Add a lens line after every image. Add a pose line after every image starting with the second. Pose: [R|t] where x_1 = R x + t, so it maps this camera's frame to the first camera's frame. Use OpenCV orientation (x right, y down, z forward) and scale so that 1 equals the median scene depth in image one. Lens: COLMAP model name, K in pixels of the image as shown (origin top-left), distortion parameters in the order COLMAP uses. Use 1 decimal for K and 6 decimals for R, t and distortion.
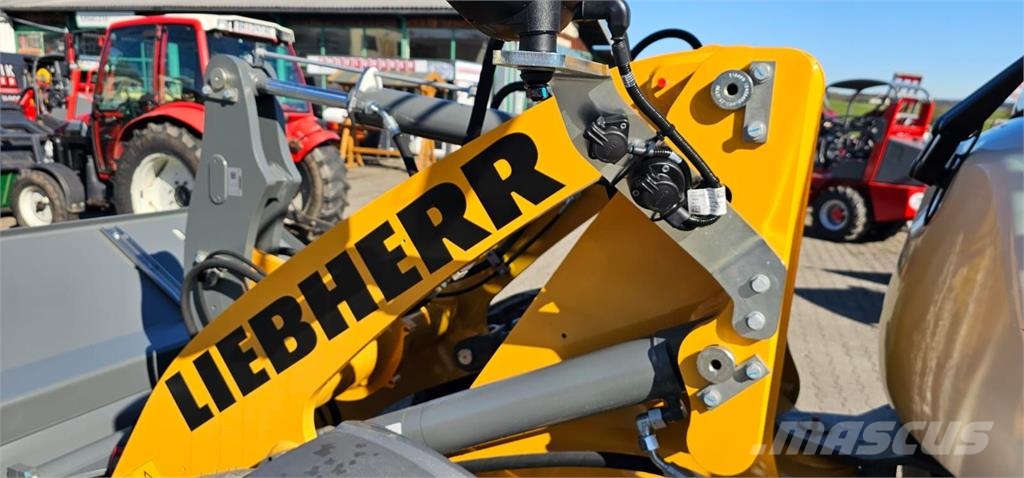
lens RADIAL K [[681.9, 0, 514.6], [0, 681.9, 251.1], [0, 0, 1]] dist [0.080877, -0.075294]
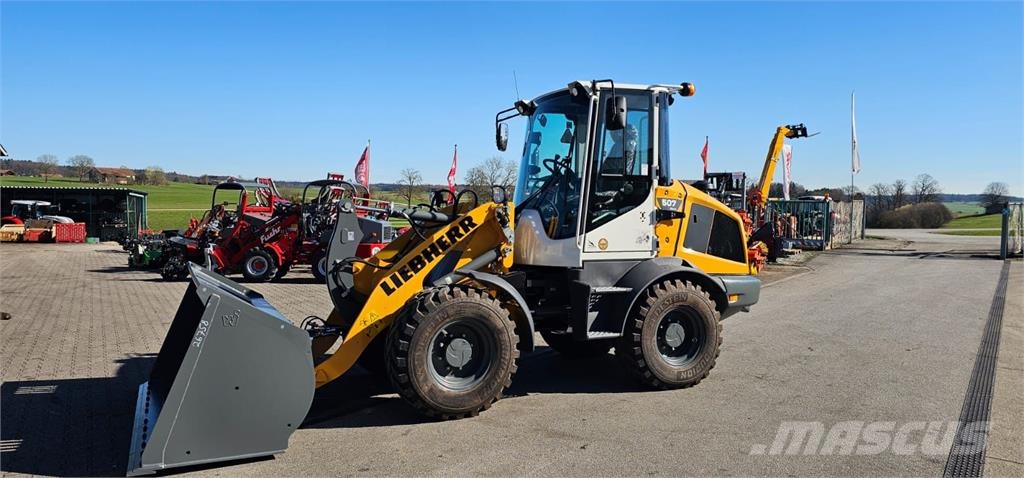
lens RADIAL K [[681.9, 0, 525.8], [0, 681.9, 231.3], [0, 0, 1]] dist [0.080877, -0.075294]
pose [[0.638759, -0.062507, 0.766864, -0.622935], [0.173079, 0.982823, -0.064057, 0.060562], [-0.749687, 0.173645, 0.638605, -0.450489]]
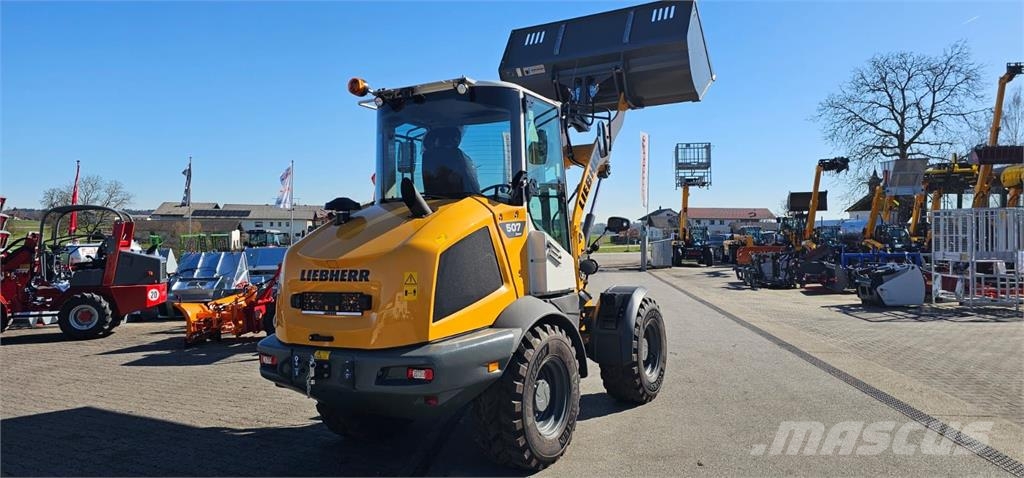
lens RADIAL K [[681.9, 0, 521.4], [0, 681.9, 226.5], [0, 0, 1]] dist [0.080877, -0.075294]
pose [[0.162566, -0.032510, 0.986162, -0.811102], [0.213494, 0.976940, -0.002988, -0.043856], [-0.963324, 0.211025, 0.165758, -0.002903]]
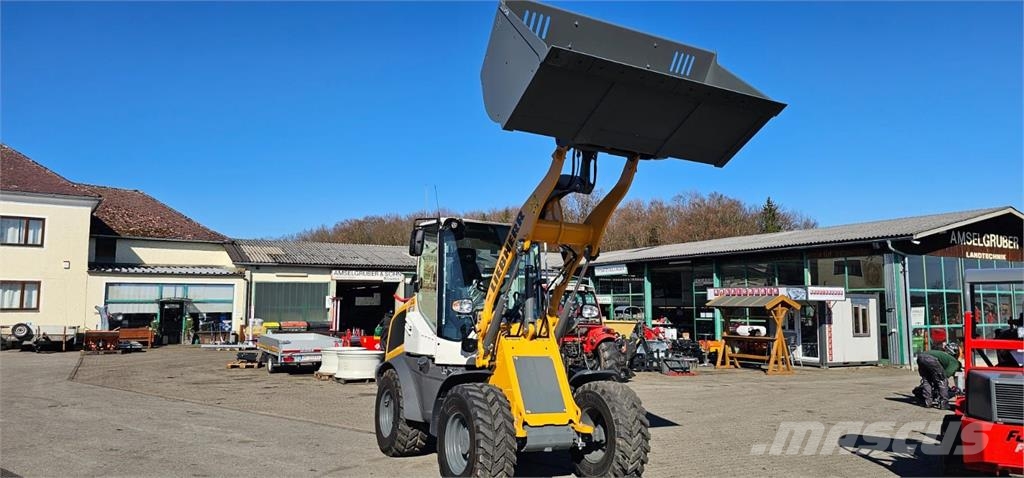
lens RADIAL K [[681.9, 0, 523.7], [0, 681.9, 238.5], [0, 0, 1]] dist [0.080877, -0.075294]
pose [[0.751426, -0.104624, -0.651469, 0.933636], [-0.115377, 0.951301, -0.285856, 0.166943], [0.649651, 0.289964, 0.702762, -0.668322]]
